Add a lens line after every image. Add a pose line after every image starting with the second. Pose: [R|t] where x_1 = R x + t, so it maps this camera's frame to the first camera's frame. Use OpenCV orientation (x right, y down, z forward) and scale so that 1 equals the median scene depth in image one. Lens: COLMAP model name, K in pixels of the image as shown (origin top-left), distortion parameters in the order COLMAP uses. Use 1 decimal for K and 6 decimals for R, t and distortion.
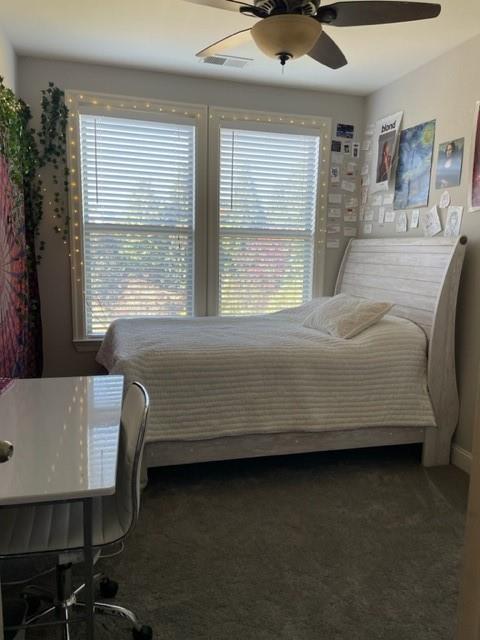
lens RADIAL K [[482.4, 0, 241.6], [0, 482.4, 318.3], [0, 0, 1]] dist [0.076577, -0.091495]
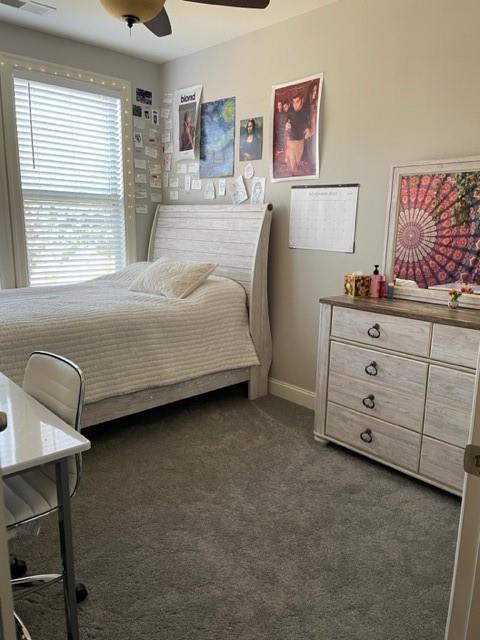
lens RADIAL K [[482.4, 0, 241.8], [0, 482.4, 321.7], [0, 0, 1]] dist [0.076577, -0.091495]
pose [[0.882387, -0.101004, 0.459556, -0.168388], [0.068005, 0.993810, 0.087851, 0.008695], [-0.465585, -0.046266, 0.883793, -0.021311]]
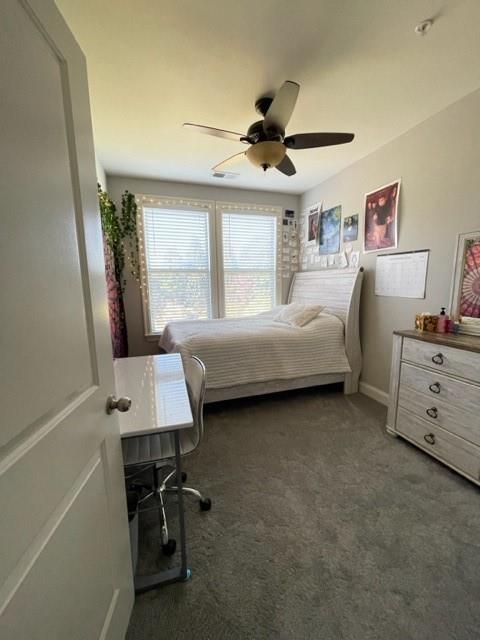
lens RADIAL K [[257.6, 0, 240.2], [0, 257.6, 321.2], [0, 0, 1]] dist [-0.006334, 0.000614]
pose [[0.997796, -0.046091, 0.047746, -0.051534], [0.045914, 0.998934, 0.004785, 0.007620], [-0.047916, -0.002582, 0.998848, 0.057799]]
